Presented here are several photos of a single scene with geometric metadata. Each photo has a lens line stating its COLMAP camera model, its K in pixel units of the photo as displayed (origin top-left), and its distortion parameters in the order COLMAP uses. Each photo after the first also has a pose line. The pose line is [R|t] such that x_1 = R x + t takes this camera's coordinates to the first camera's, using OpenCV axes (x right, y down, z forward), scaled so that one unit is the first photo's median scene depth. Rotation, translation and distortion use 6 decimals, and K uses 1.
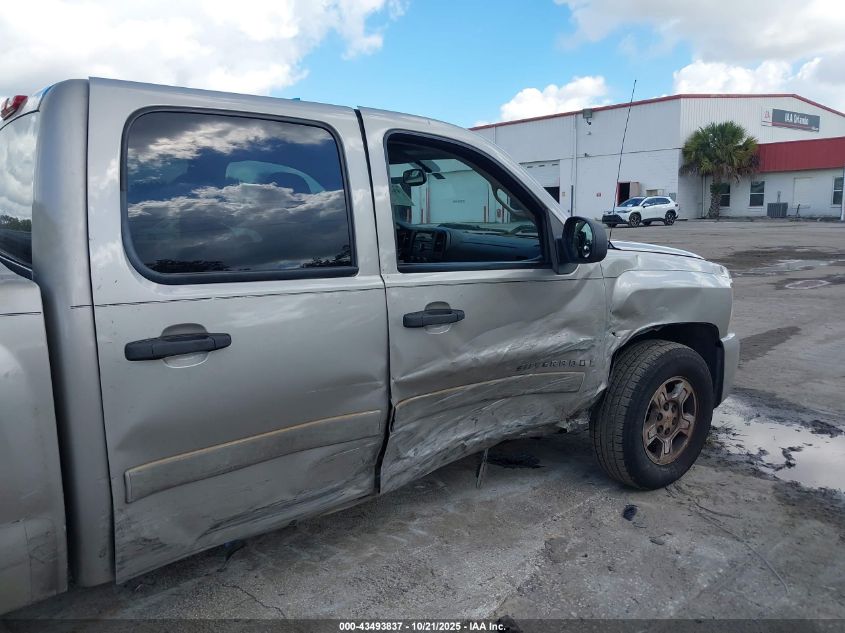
lens RADIAL K [[622.0, 0, 422.5], [0, 622.0, 316.5], [0, 0, 1]] dist [0.010974, -0.111649]
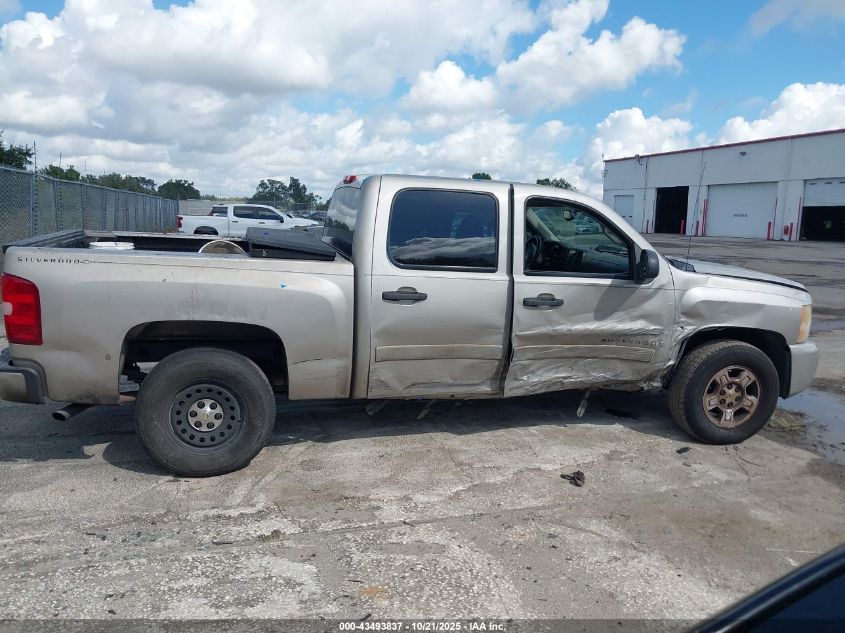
lens RADIAL K [[622.0, 0, 422.5], [0, 622.0, 316.5], [0, 0, 1]] dist [0.010974, -0.111649]
pose [[0.903489, 0.083474, -0.420404, 0.388051], [-0.099021, 0.994969, -0.015247, 0.089150], [0.417016, 0.055404, 0.907209, -0.636110]]
